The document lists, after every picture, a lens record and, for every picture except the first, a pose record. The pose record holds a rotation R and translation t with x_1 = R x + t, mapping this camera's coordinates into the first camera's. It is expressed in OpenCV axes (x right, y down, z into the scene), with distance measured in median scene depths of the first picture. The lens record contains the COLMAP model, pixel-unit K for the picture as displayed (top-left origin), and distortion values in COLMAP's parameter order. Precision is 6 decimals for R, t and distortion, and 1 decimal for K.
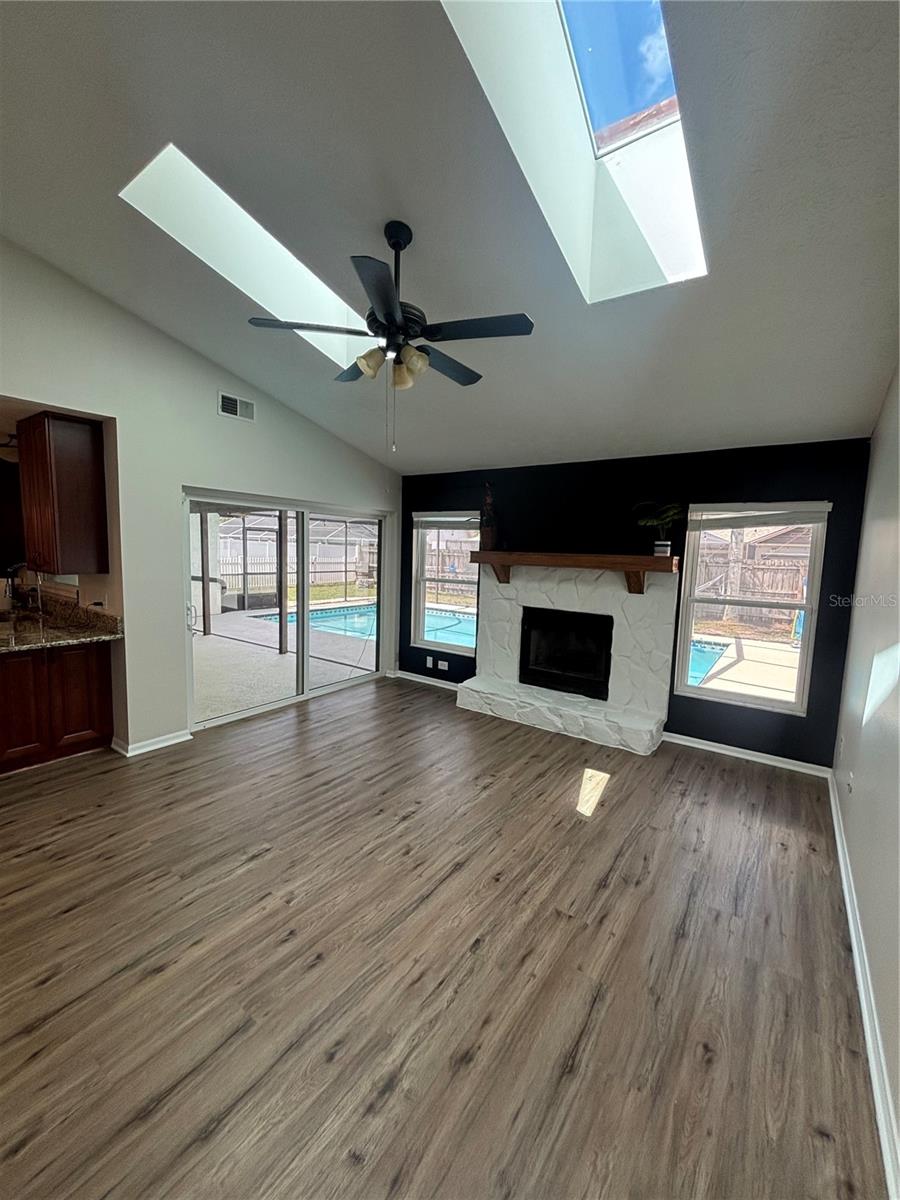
lens RADIAL K [[485.9, 0, 448.0], [0, 485.9, 604.2], [0, 0, 1]] dist [0.011248, -0.000951]
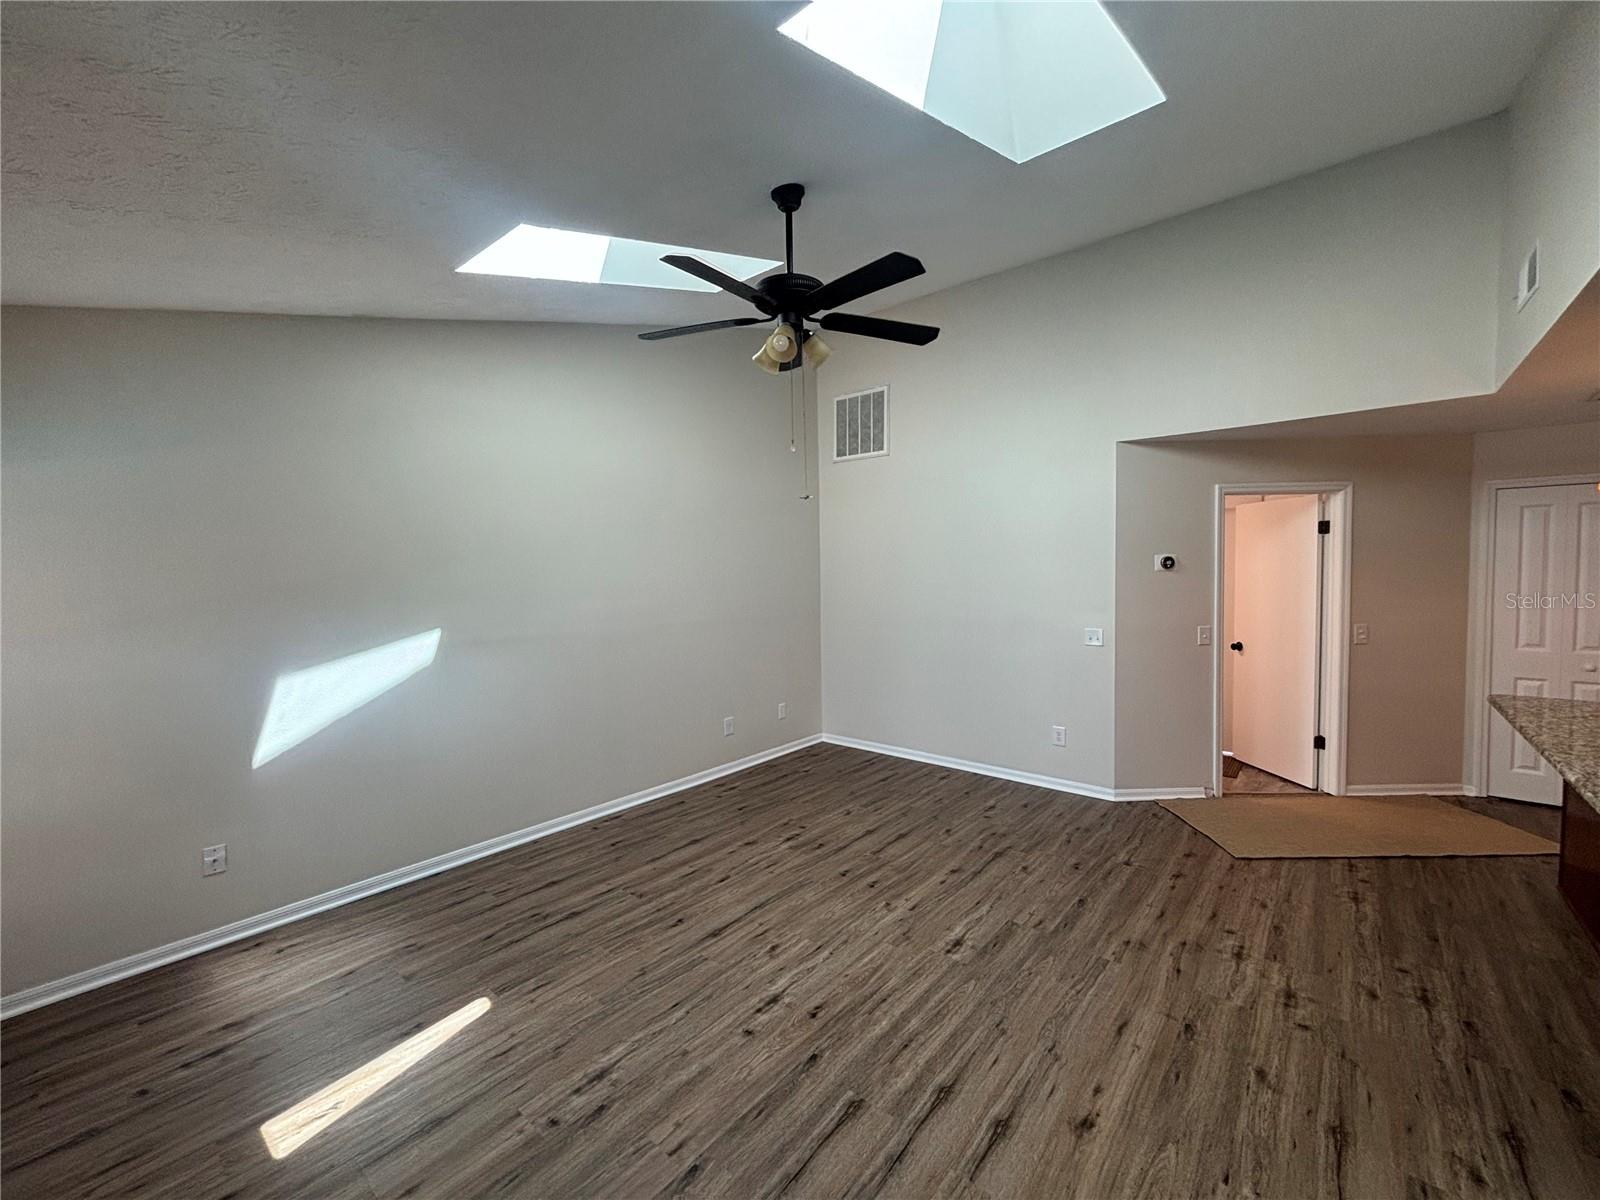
lens RADIAL K [[647.9, 0, 796.5], [0, 647.9, 602.5], [0, 0, 1]] dist [0.011248, -0.000951]
pose [[-0.996470, -0.019167, 0.081726, -0.198085], [-0.005273, 0.985953, 0.166939, -0.230035], [-0.083778, 0.165919, -0.982574, 1.957977]]
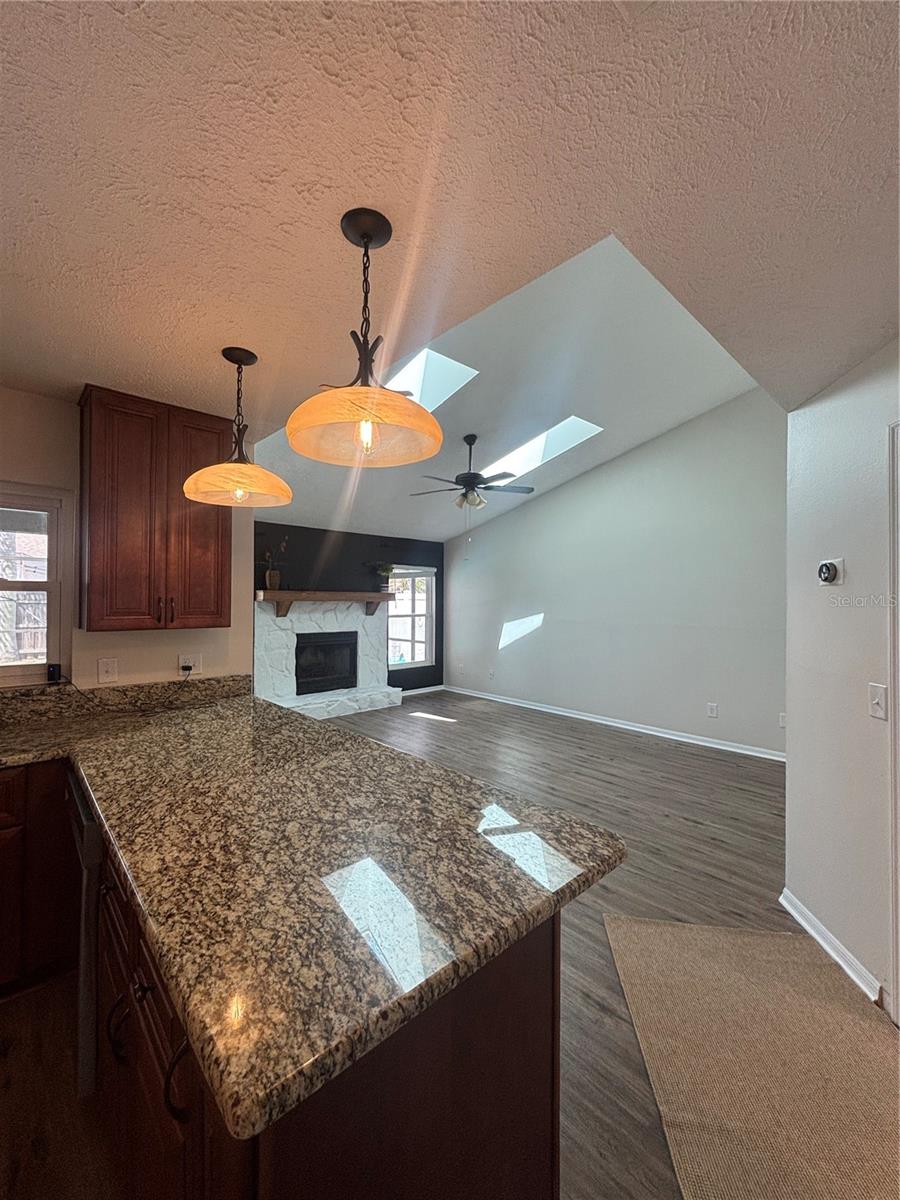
lens RADIAL K [[485.9, 0, 448.4], [0, 485.9, 595.7], [0, 0, 1]] dist [0.011248, -0.000951]
pose [[0.204279, -0.019638, 0.978716, -1.941374], [0.113745, 0.993503, -0.003806, -0.085077], [-0.972282, 0.112101, 0.205185, 0.653603]]
